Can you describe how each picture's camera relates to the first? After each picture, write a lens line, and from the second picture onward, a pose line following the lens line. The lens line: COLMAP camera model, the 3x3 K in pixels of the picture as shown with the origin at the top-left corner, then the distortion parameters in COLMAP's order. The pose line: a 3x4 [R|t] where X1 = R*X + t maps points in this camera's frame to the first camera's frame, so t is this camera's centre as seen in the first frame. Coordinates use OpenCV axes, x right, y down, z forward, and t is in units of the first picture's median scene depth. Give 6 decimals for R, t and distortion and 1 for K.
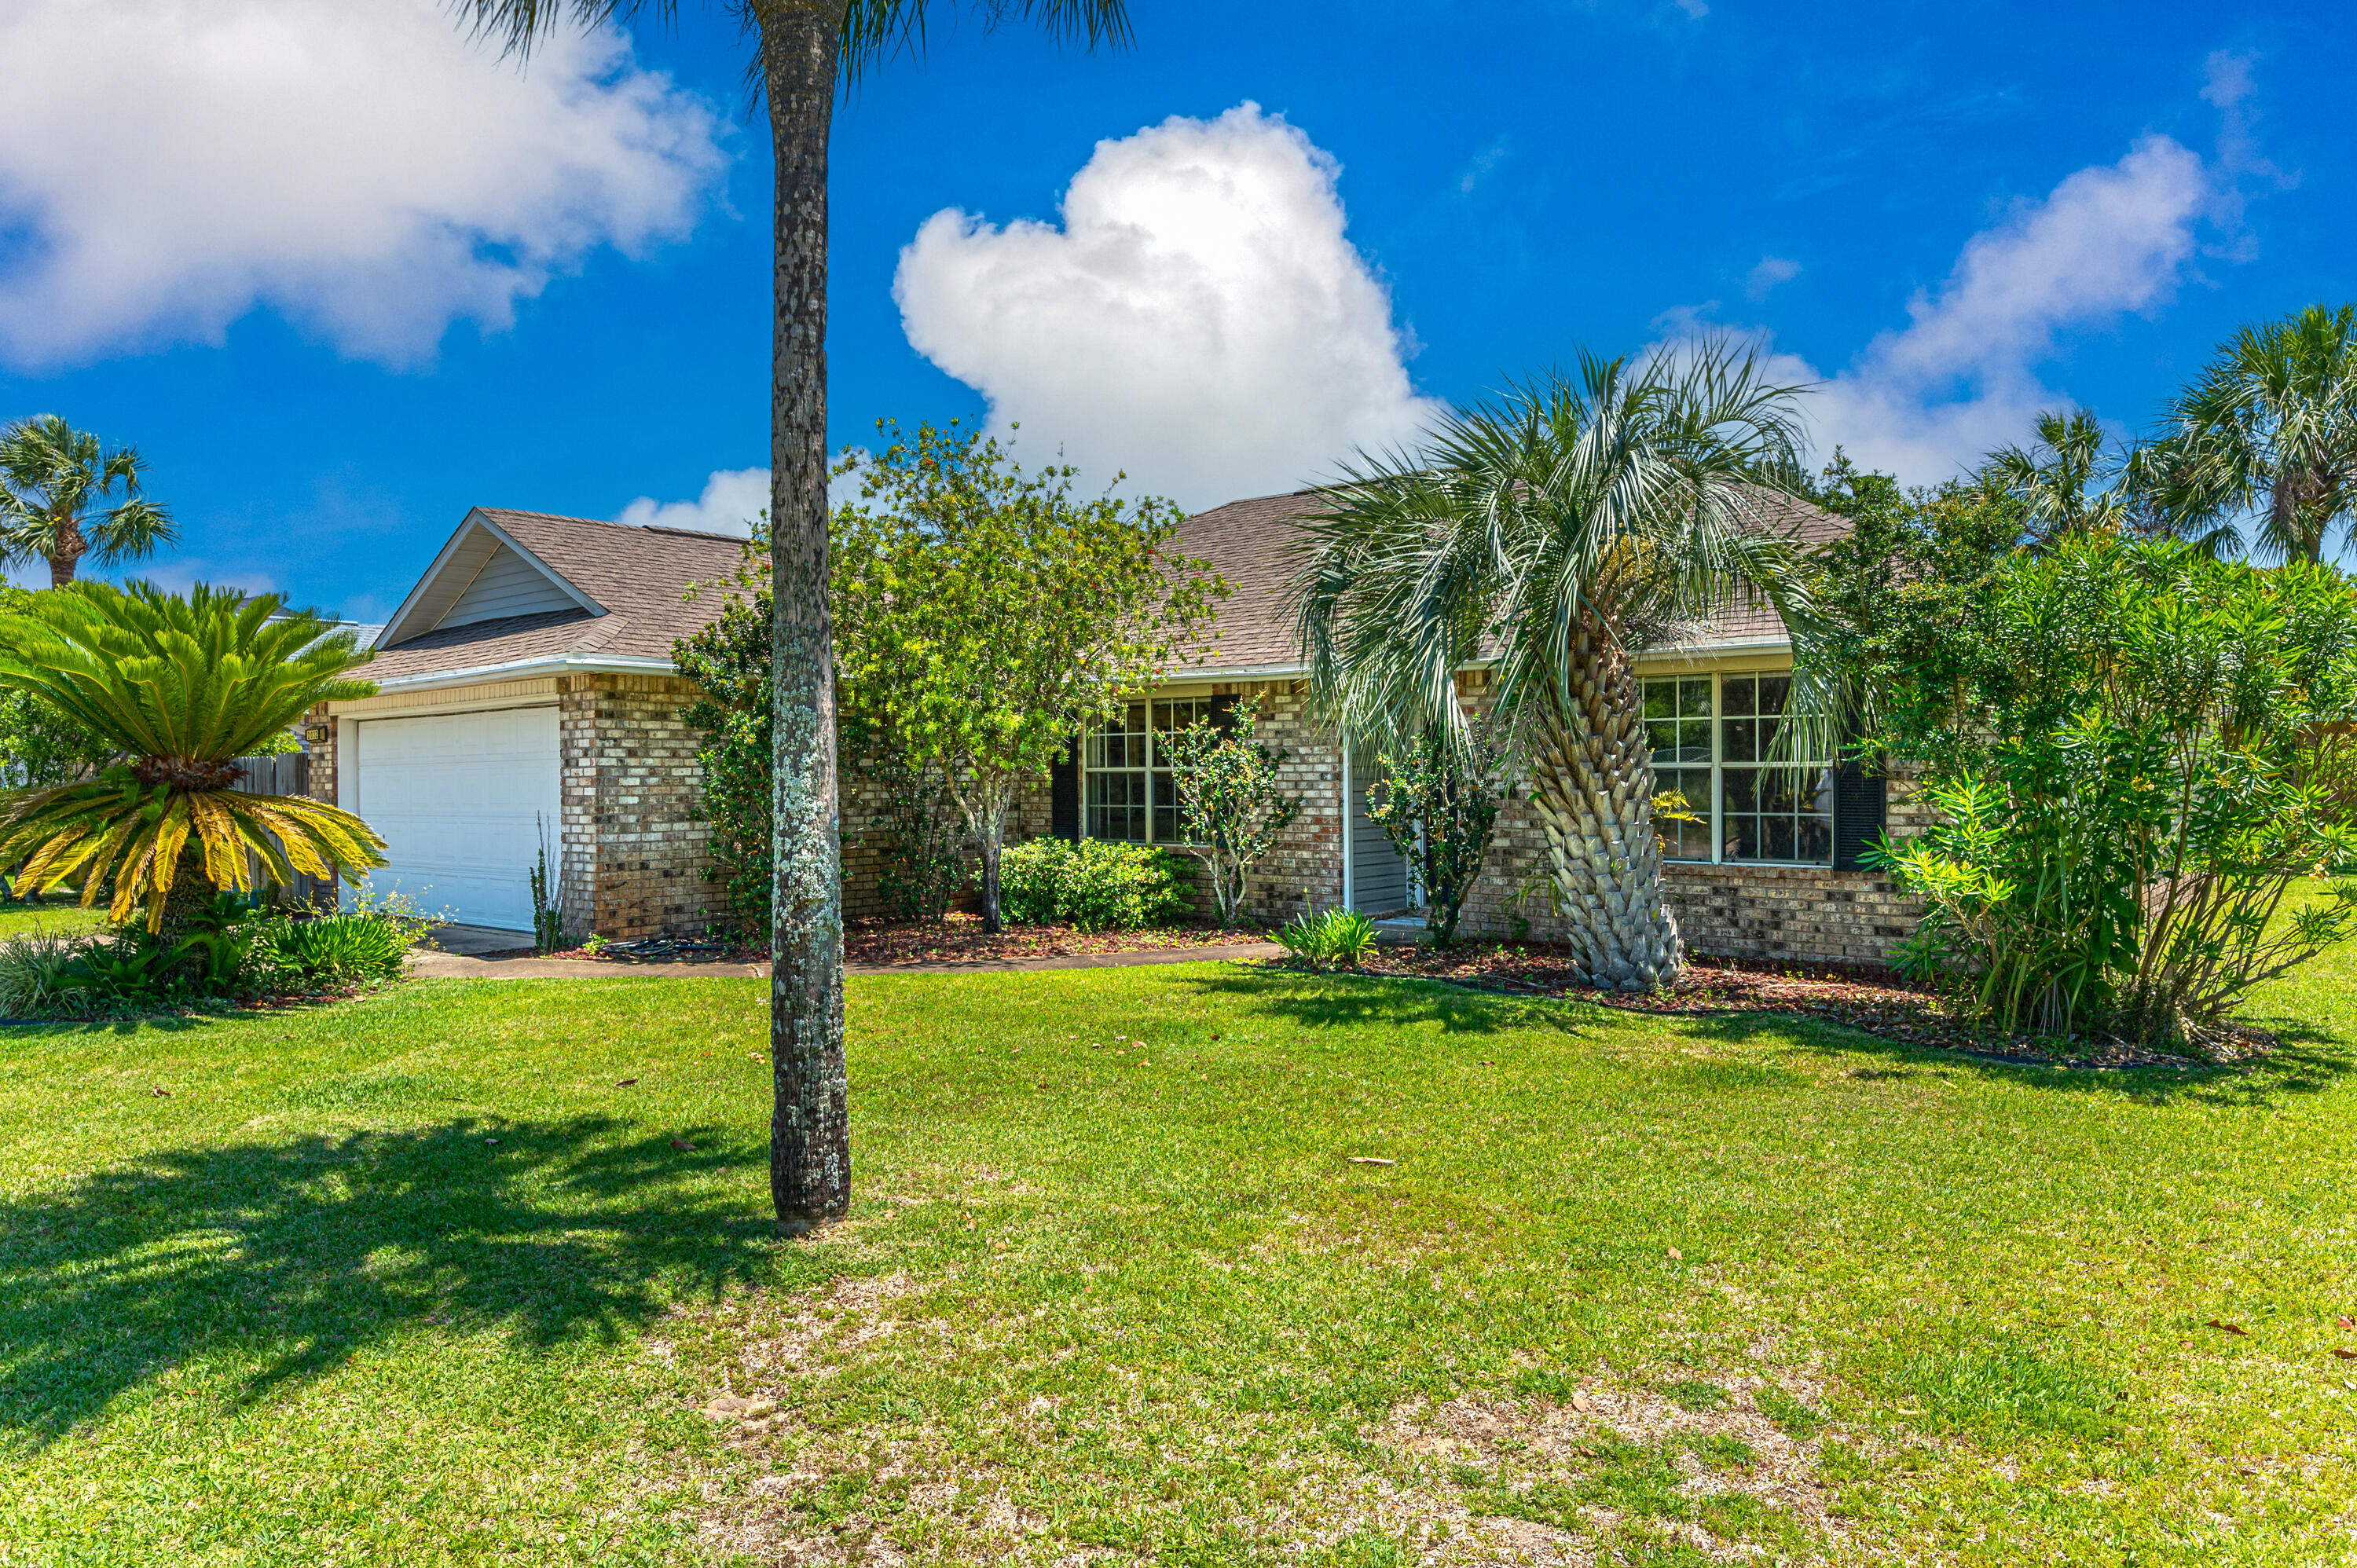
lens RADIAL K [[1497.1, 0, 1177.4], [0, 1497.1, 784.9], [0, 0, 1]] dist [-0.009865, 0.000780]
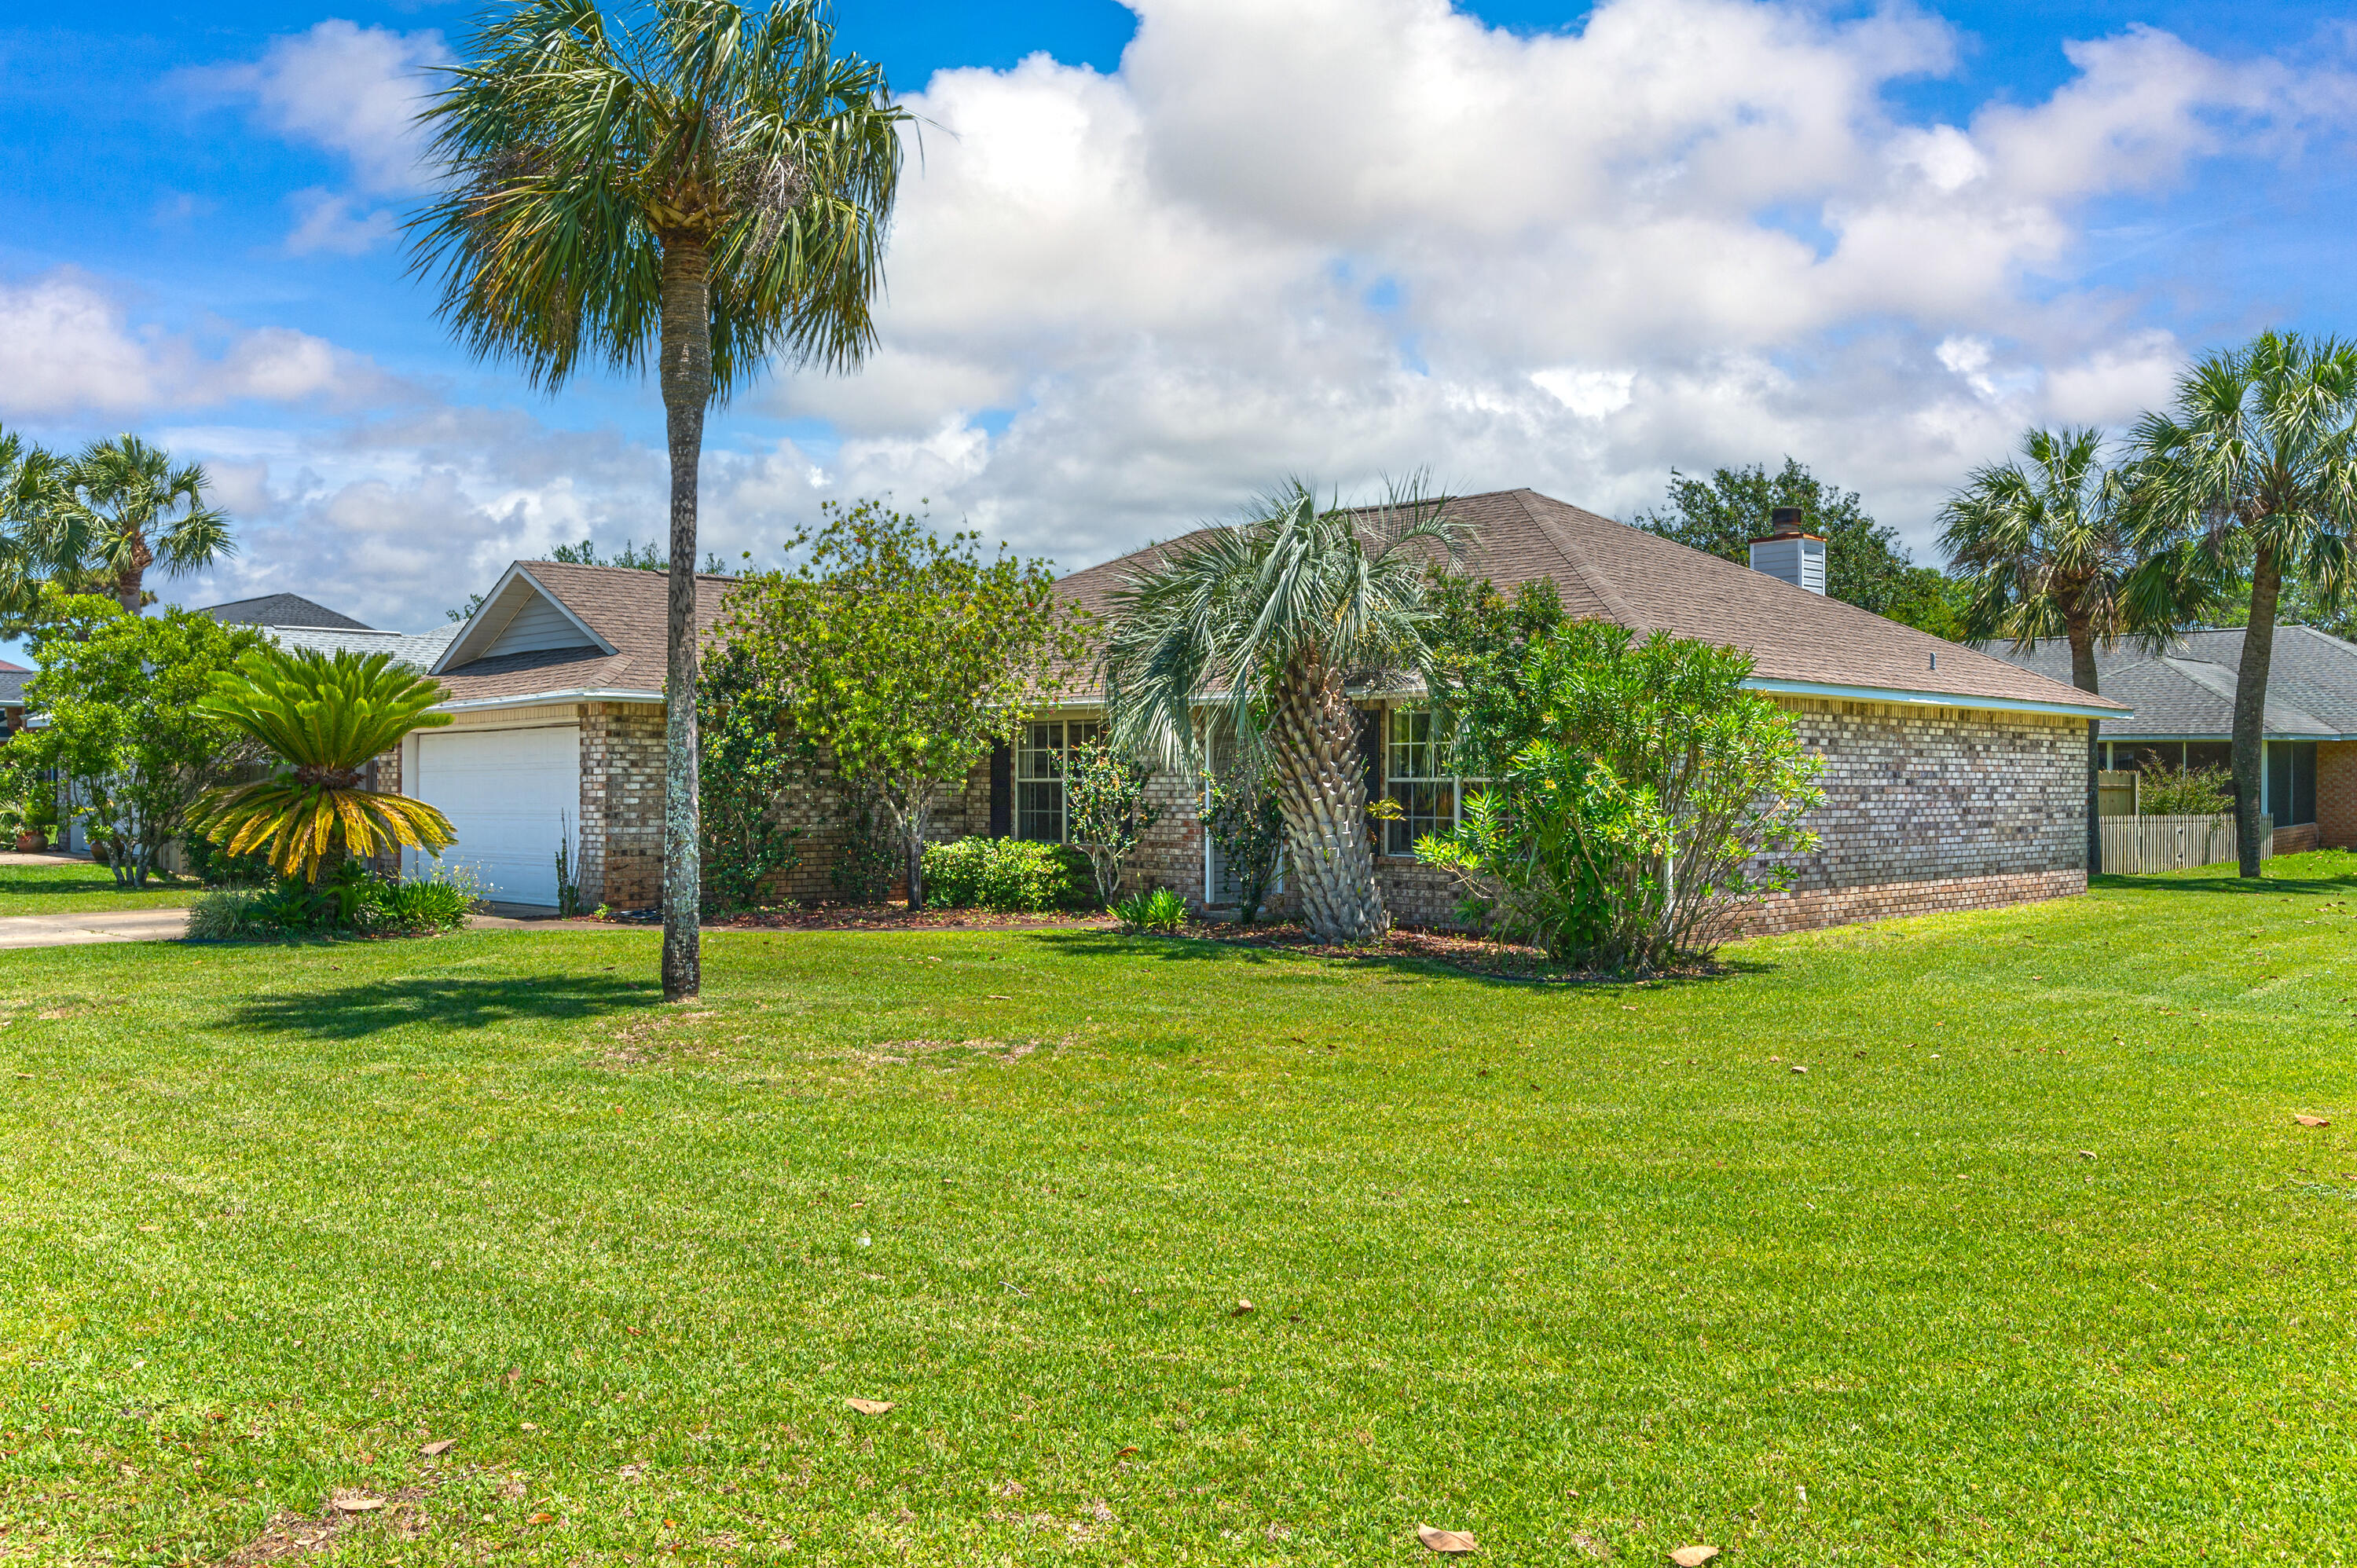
lens RADIAL K [[1926.0, 0, 1179.7], [0, 1926.0, 786.4], [0, 0, 1]] dist [0.008866, -0.003760]
pose [[0.994940, 0.008004, -0.100153, 0.268964], [-0.008742, 0.999938, -0.006929, 0.005335], [0.100091, 0.007769, 0.994948, -0.602455]]
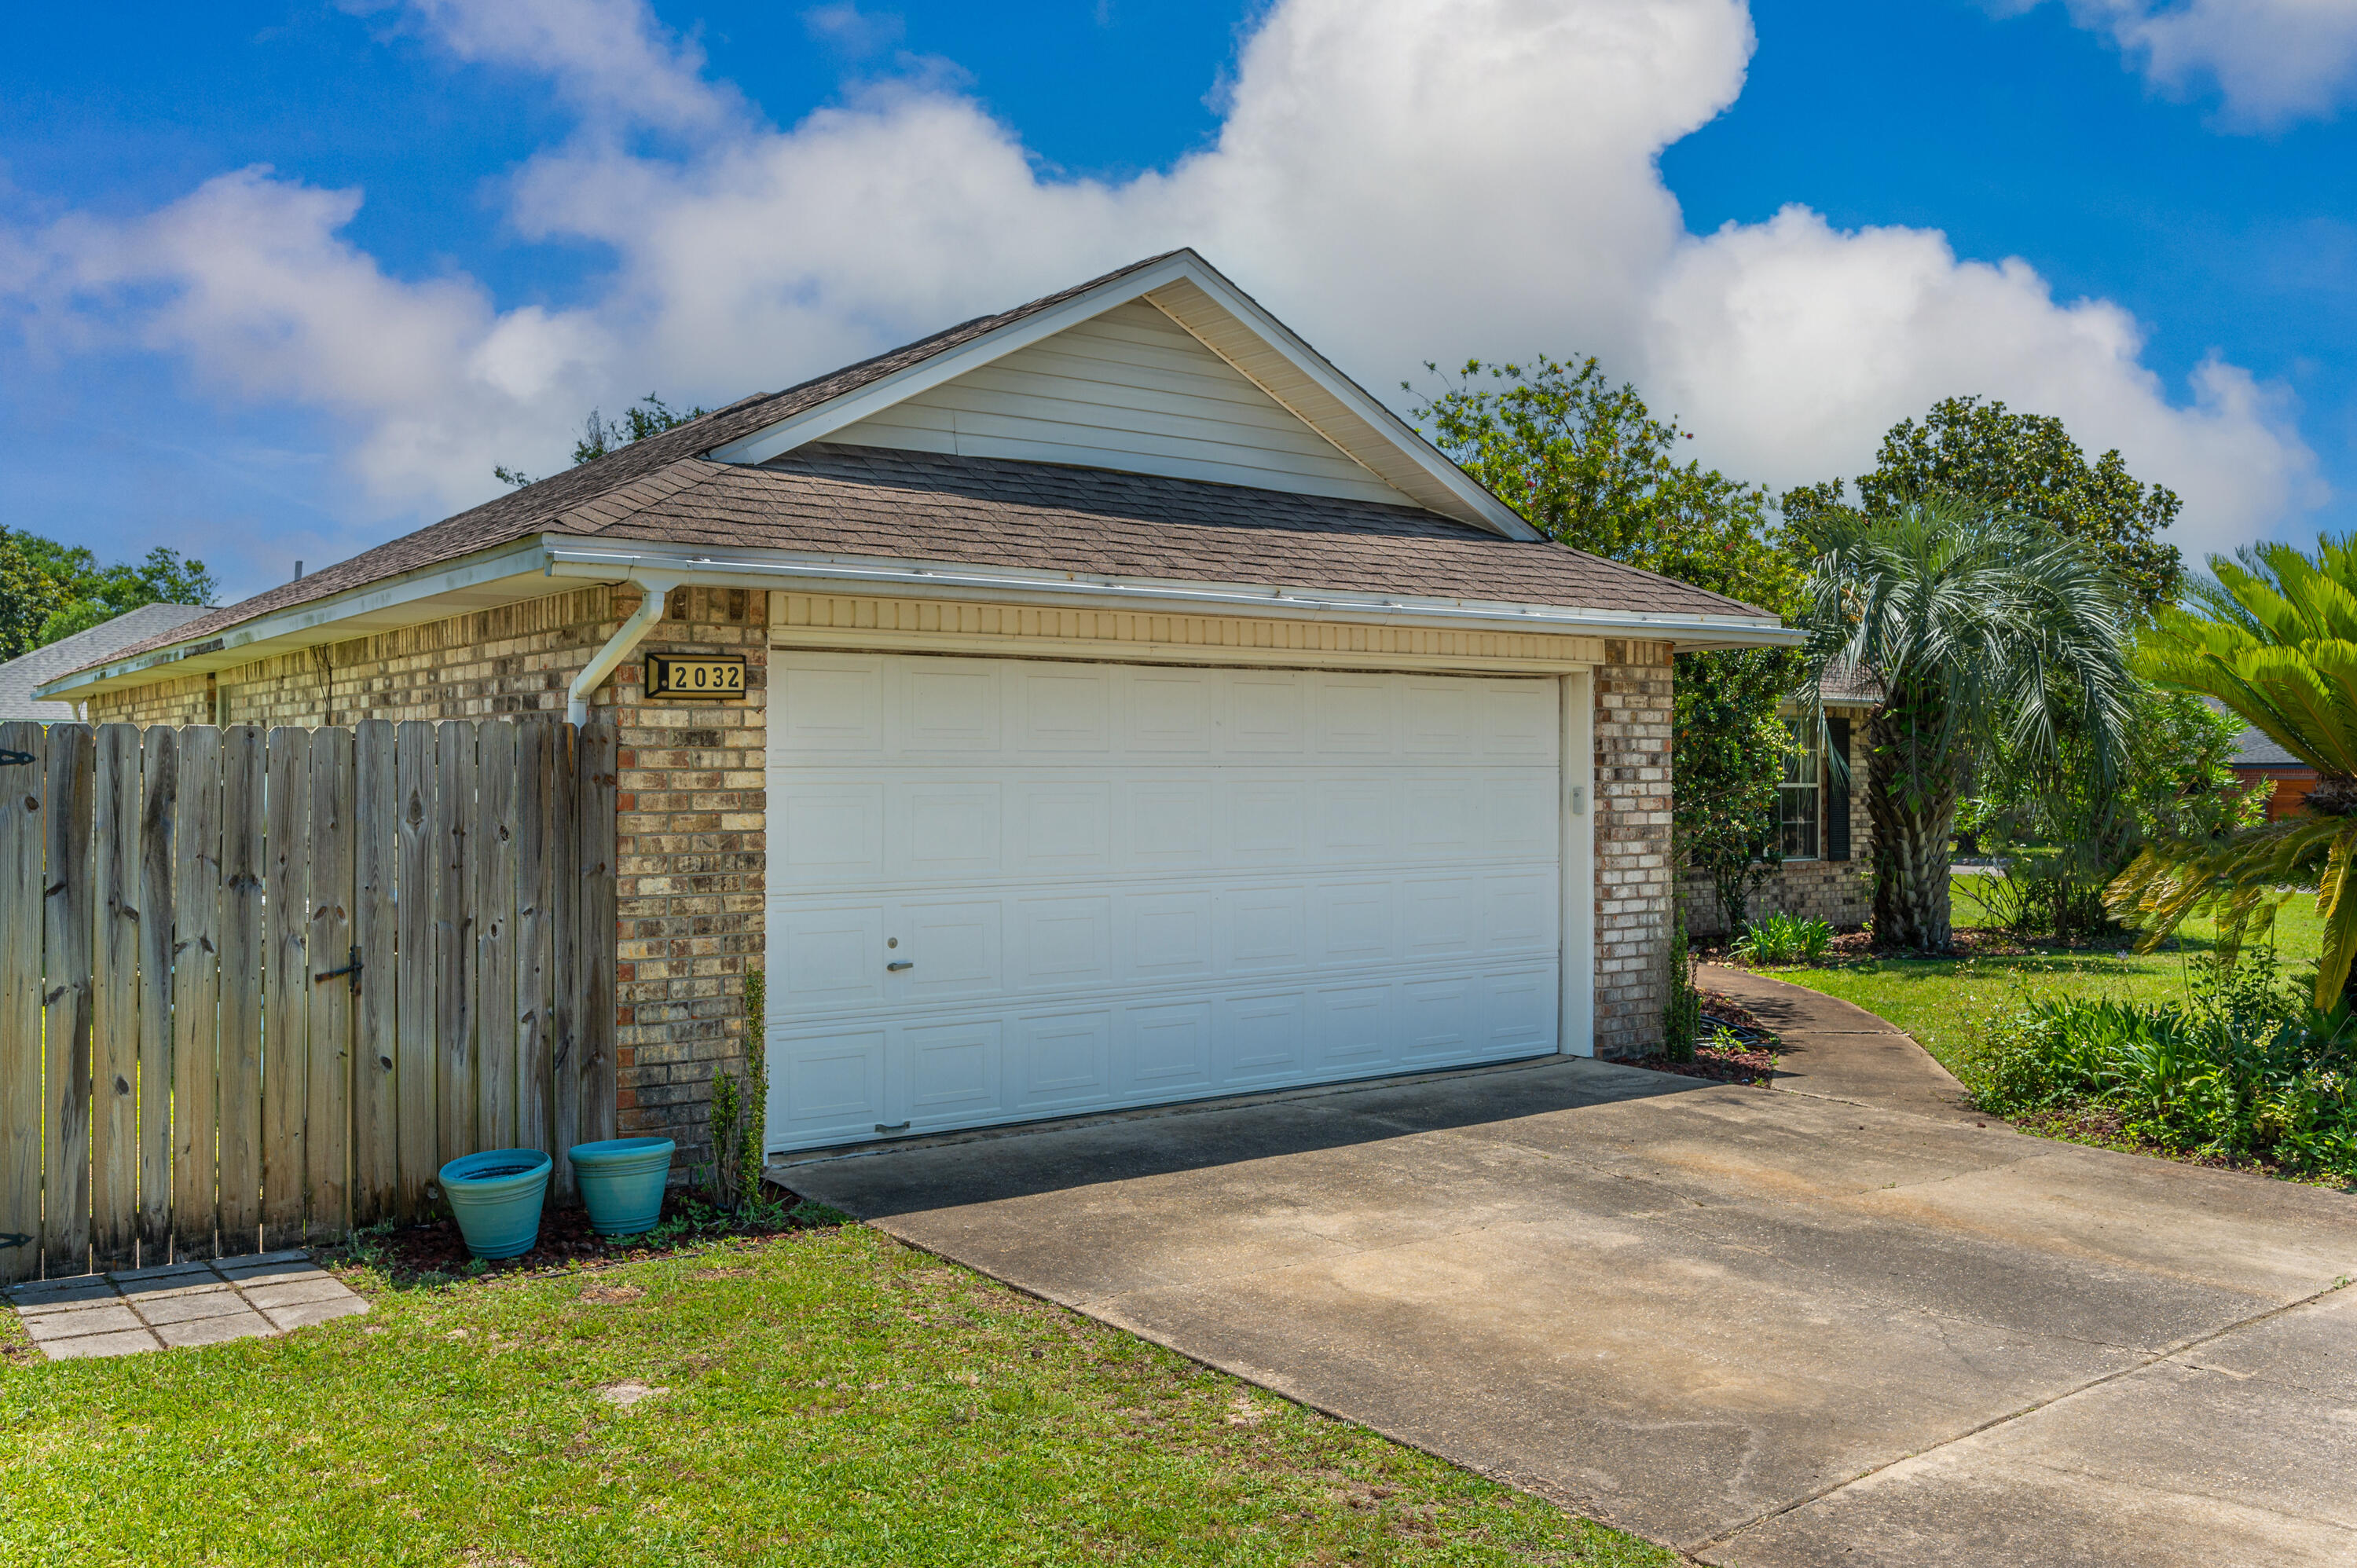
lens RADIAL K [[1926.0, 0, 1178.4], [0, 1926.0, 781.8], [0, 0, 1]] dist [0.008866, -0.003760]
pose [[0.245530, 0.004503, 0.969378, -1.276594], [0.001217, 0.999987, -0.004954, -0.007879], [-0.969388, 0.002396, 0.245522, 0.997753]]
